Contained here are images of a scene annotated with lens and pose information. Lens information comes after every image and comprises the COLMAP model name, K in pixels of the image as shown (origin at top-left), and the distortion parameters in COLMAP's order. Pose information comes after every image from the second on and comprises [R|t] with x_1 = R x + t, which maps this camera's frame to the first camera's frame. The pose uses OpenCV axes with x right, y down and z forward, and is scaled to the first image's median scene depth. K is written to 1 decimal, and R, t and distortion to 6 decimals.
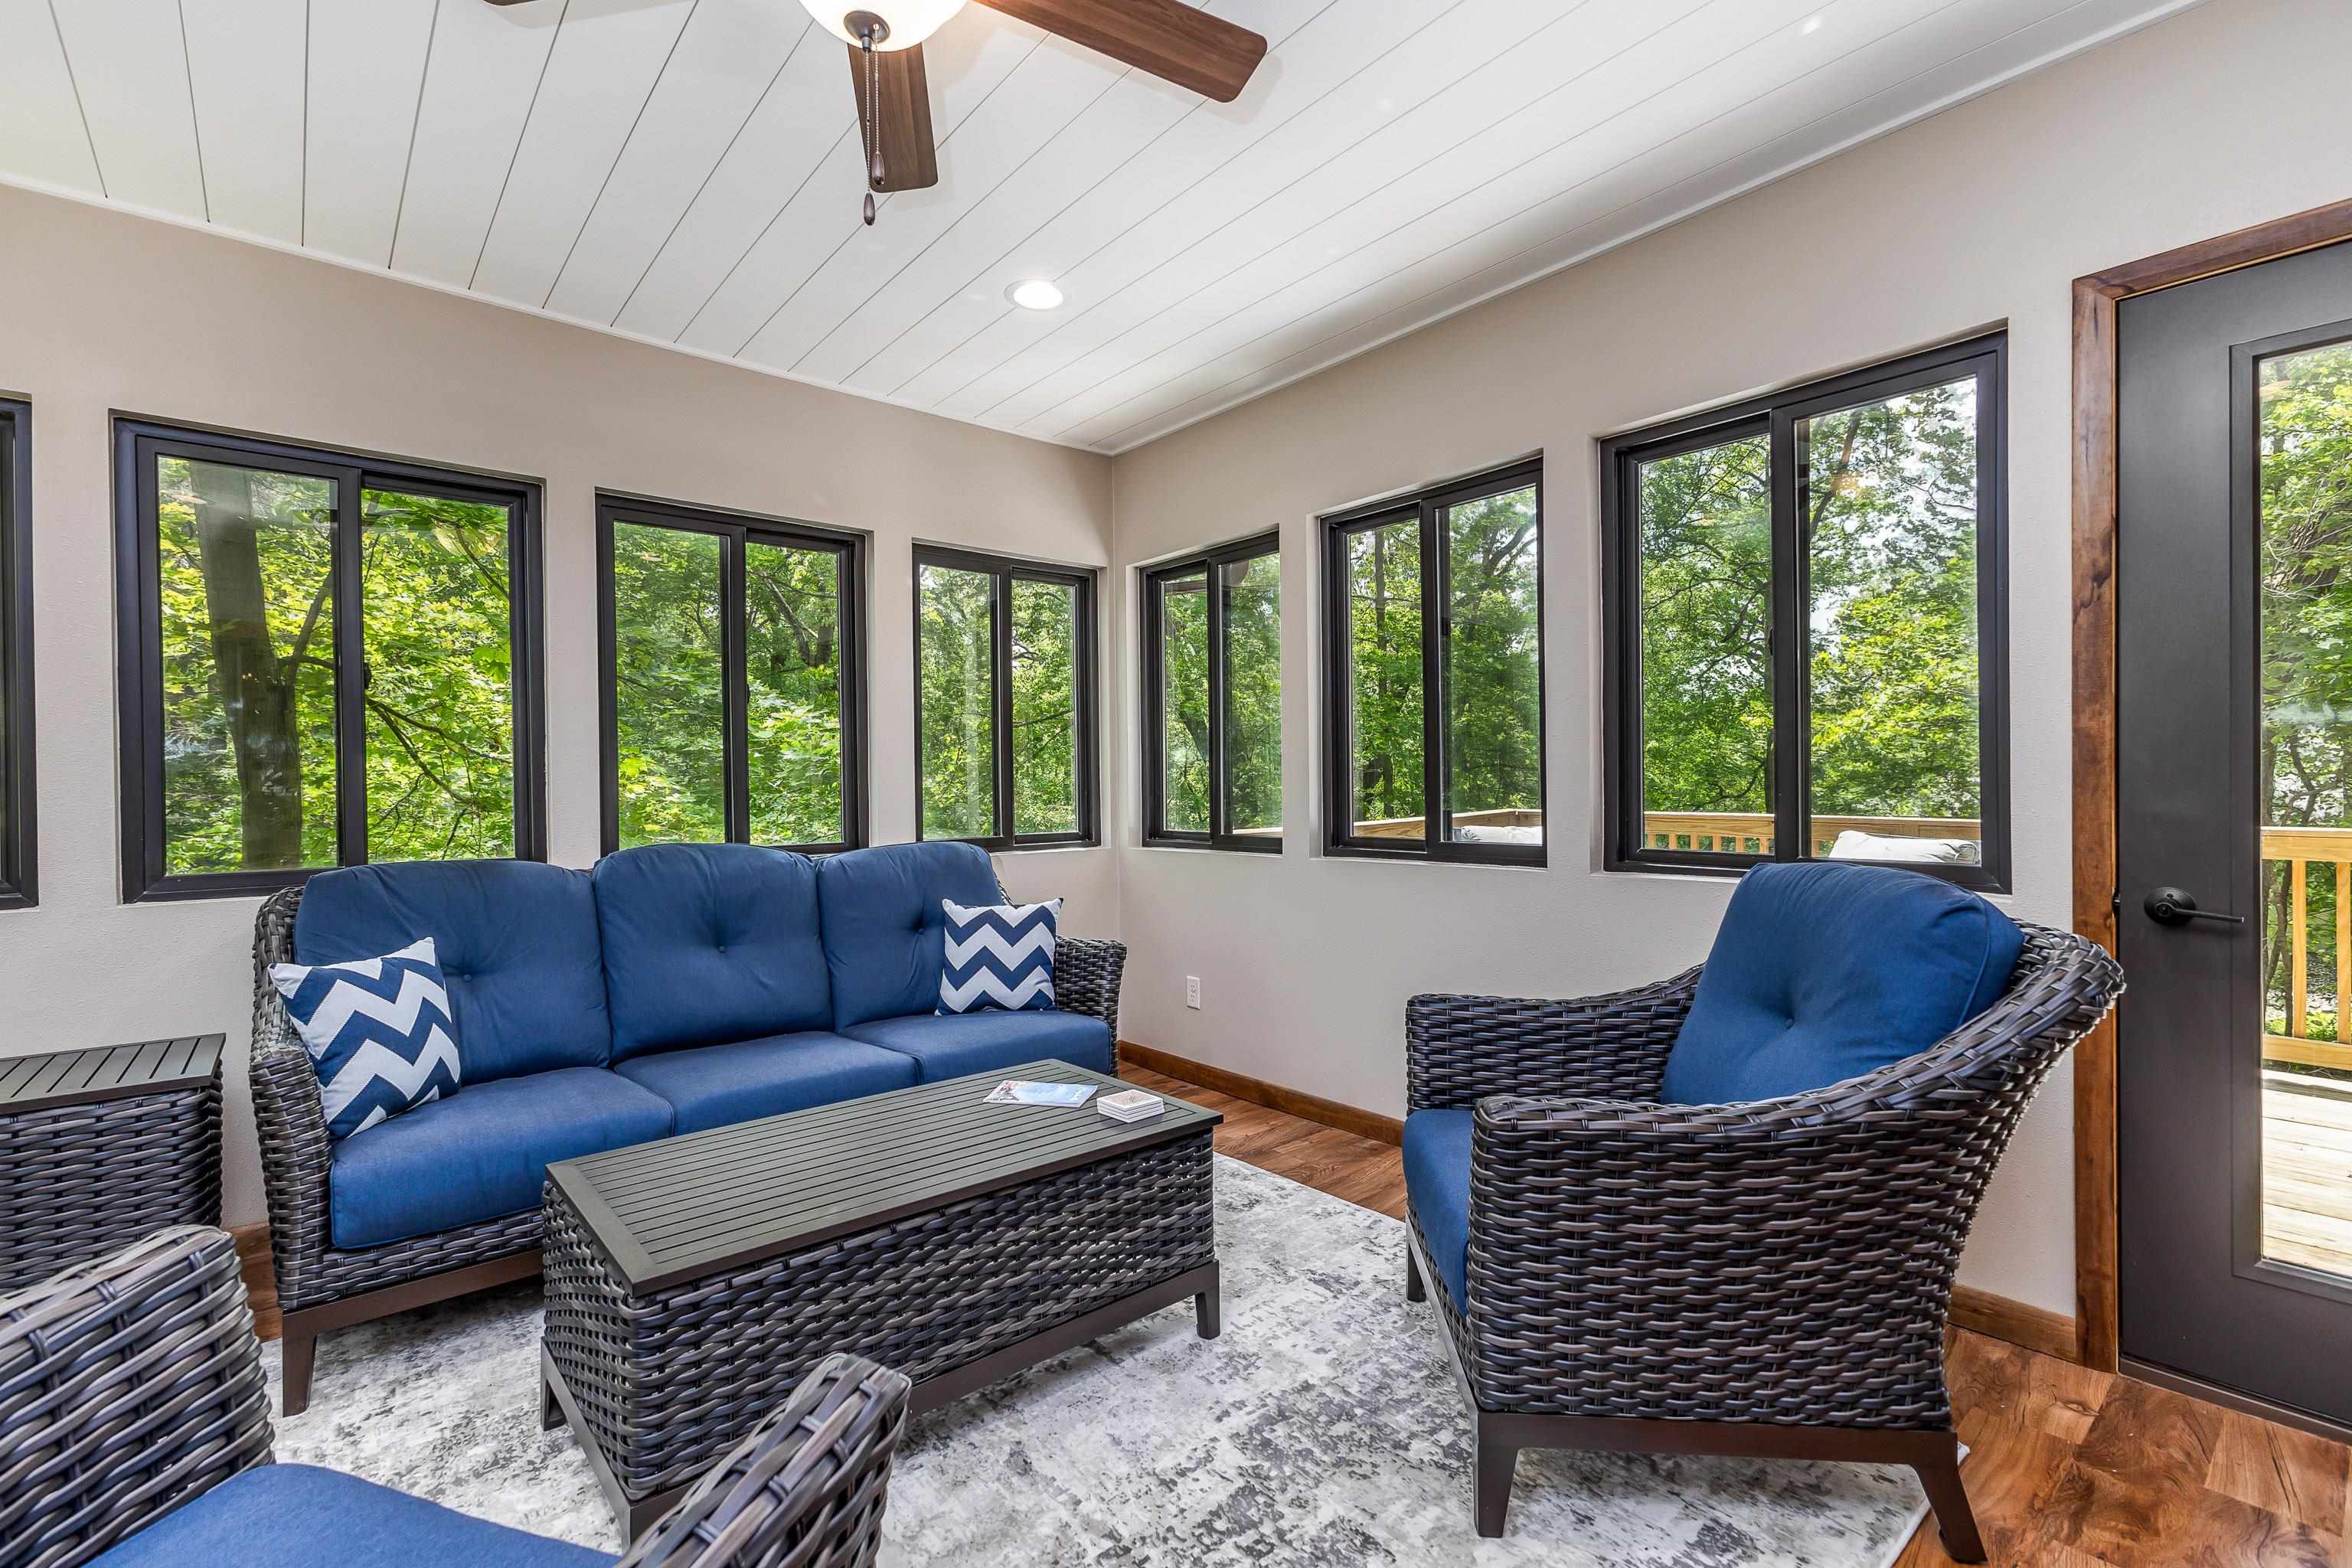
lens RADIAL K [[1040.4, 0, 1170.9], [0, 1040.4, 786.7], [0, 0, 1]] dist [0.011181, -0.001498]
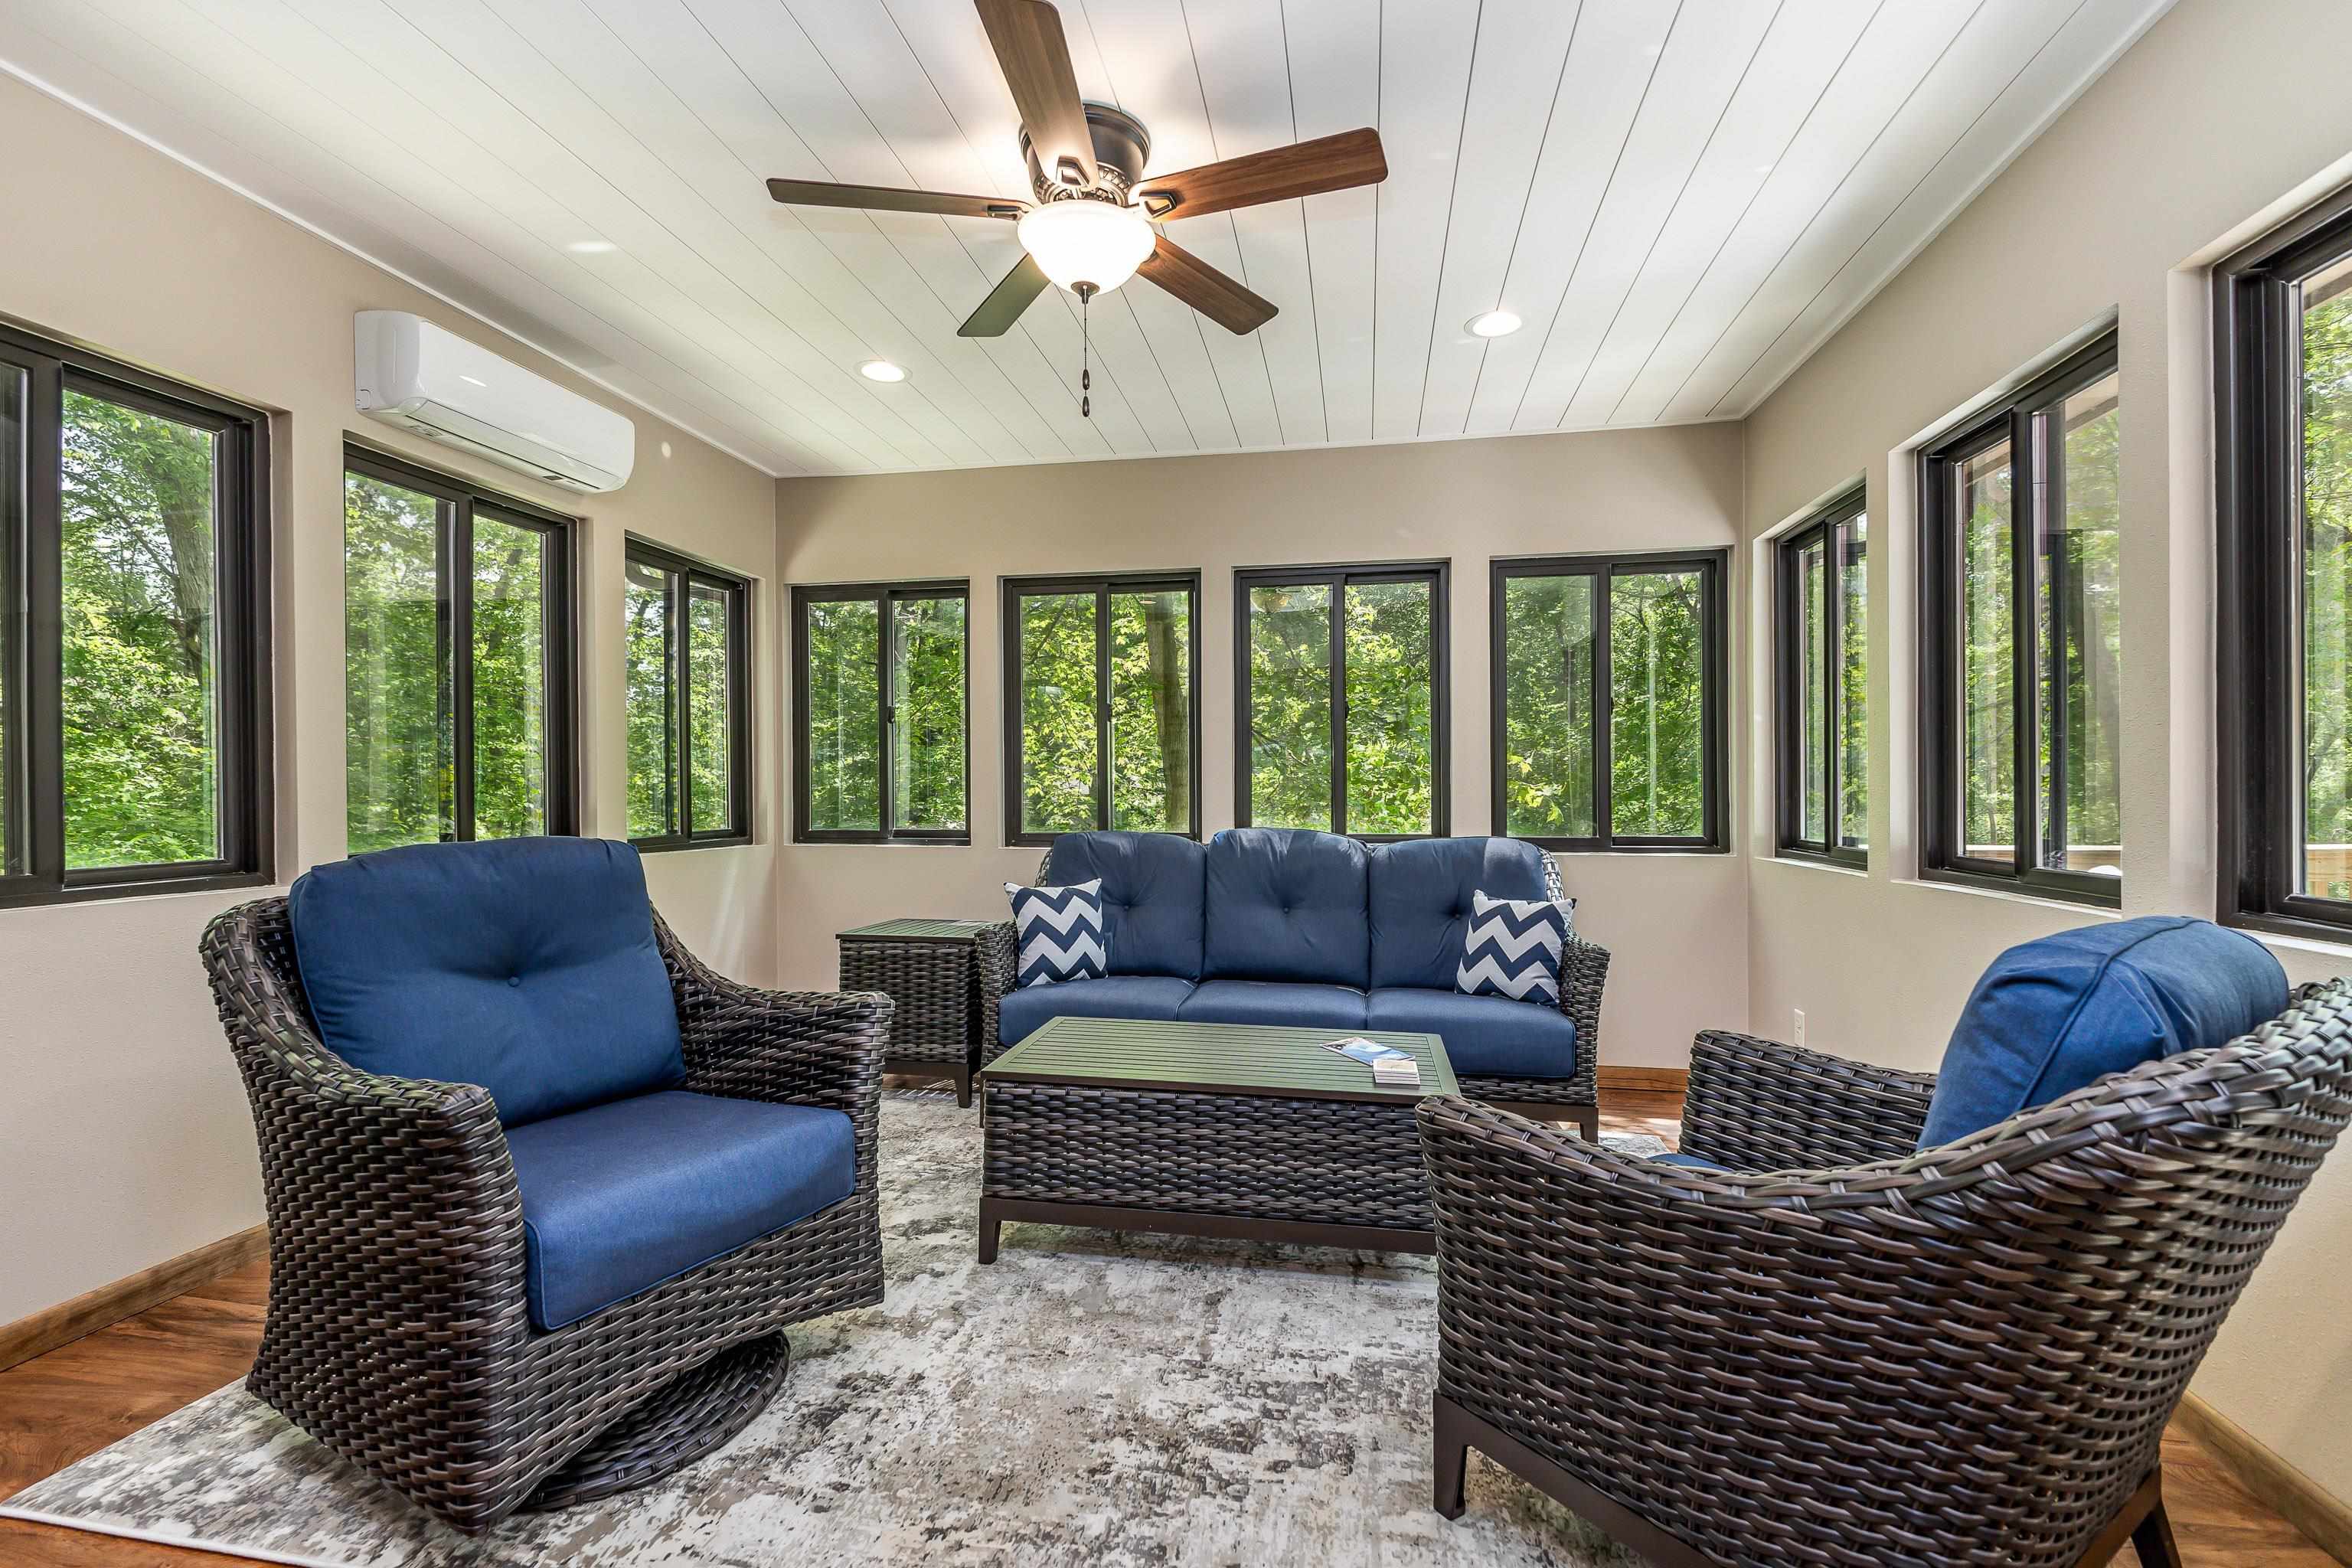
lens RADIAL K [[1040.4, 0, 1163.0], [0, 1040.4, 787.2], [0, 0, 1]] dist [0.011181, -0.001498]
pose [[0.628930, 0.009971, -0.777398, 0.453168], [-0.007565, 0.999949, 0.006706, -0.004459], [0.777425, 0.001664, 0.628973, 0.064083]]
